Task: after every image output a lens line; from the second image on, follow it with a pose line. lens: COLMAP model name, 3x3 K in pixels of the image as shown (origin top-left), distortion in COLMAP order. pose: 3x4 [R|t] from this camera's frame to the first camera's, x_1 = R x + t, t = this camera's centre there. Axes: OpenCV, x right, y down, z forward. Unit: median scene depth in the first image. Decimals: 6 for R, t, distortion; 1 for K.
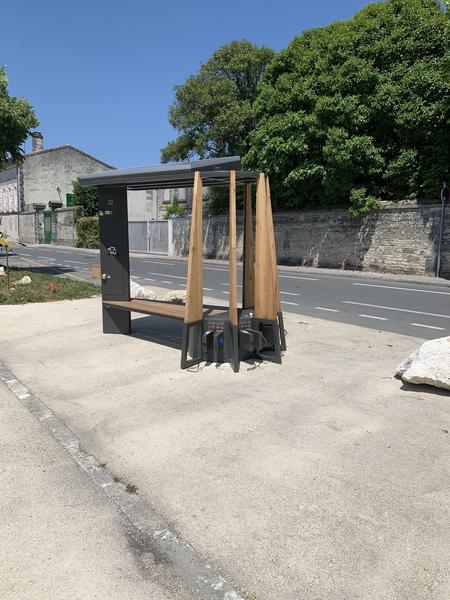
lens RADIAL K [[462.3, 0, 225.0], [0, 462.3, 300.0], [0, 0, 1]] dist [-0.004930, -0.002716]
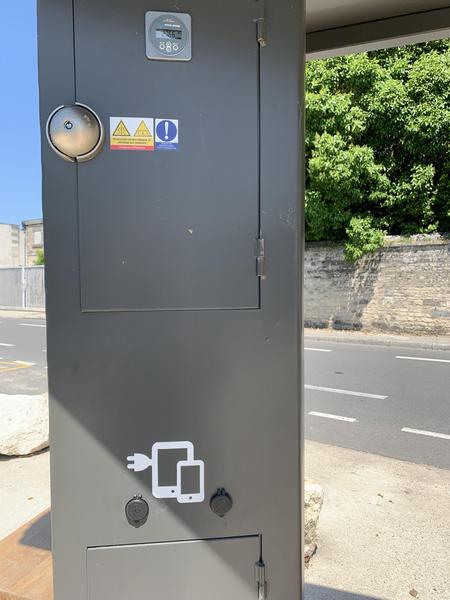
lens RADIAL K [[462.3, 0, 225.0], [0, 462.3, 300.0], [0, 0, 1]] dist [-0.004930, -0.002716]
pose [[0.961008, -0.027068, 0.275192, -0.113404], [0.054564, 0.994192, -0.092758, -0.059992], [-0.271083, 0.104157, 0.956904, 0.384924]]
